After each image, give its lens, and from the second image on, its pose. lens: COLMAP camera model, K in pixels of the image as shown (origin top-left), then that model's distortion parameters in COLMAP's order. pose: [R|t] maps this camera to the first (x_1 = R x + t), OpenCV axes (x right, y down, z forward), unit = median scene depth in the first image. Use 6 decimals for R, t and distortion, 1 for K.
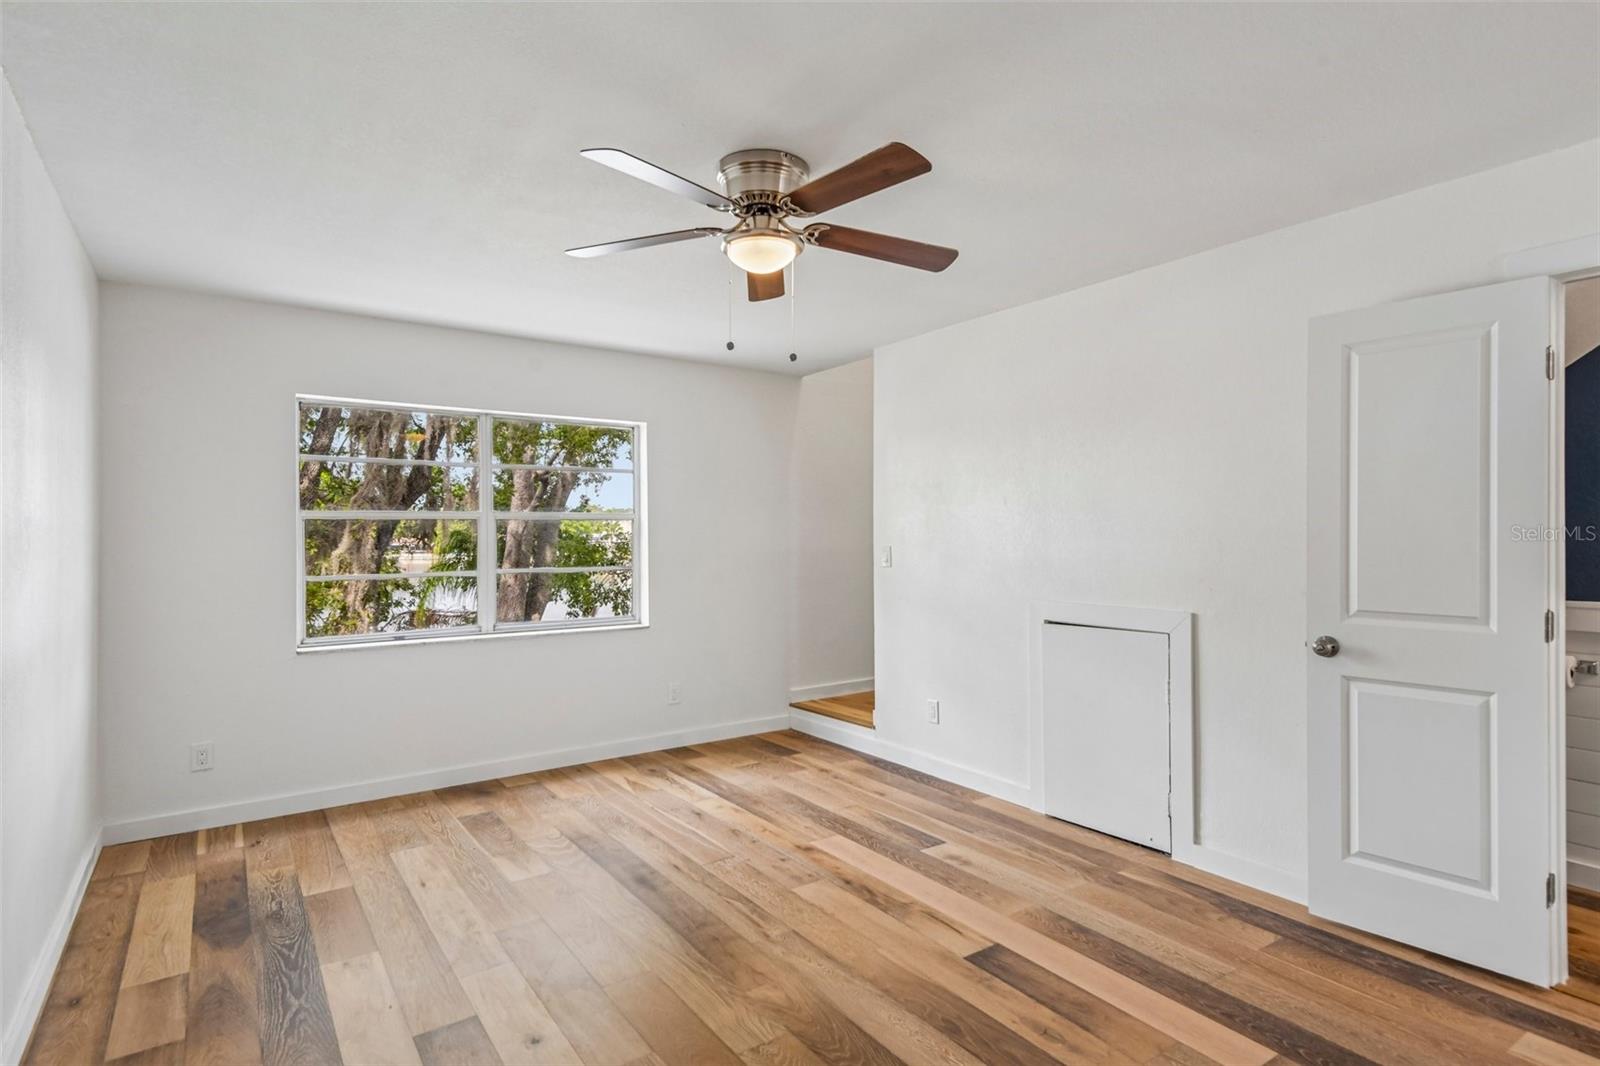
lens RADIAL K [[850.1, 0, 821.7], [0, 850.1, 543.1], [0, 0, 1]] dist [0.052987, -0.018353]
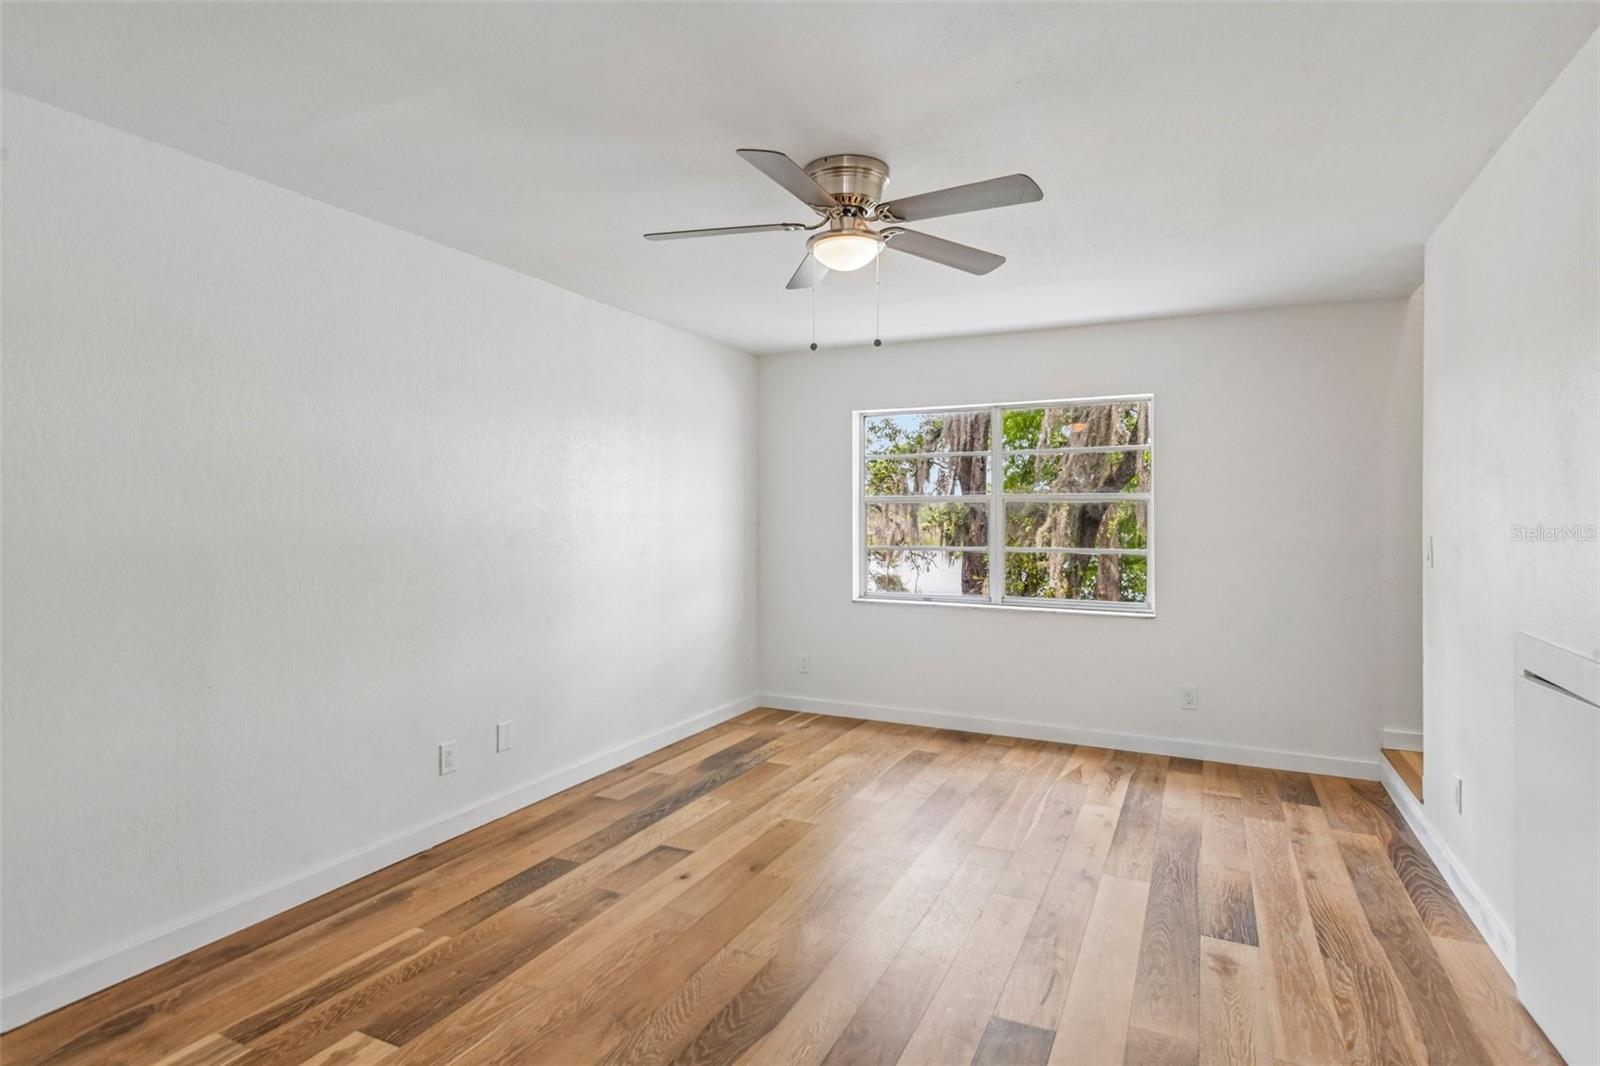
lens RADIAL K [[850.1, 0, 782.0], [0, 850.1, 537.7], [0, 0, 1]] dist [0.052987, -0.018353]
pose [[0.474026, 0.029638, -0.880012, 0.614597], [-0.016284, 0.999558, 0.024892, -0.004535], [0.880360, 0.002531, 0.474298, 0.317500]]
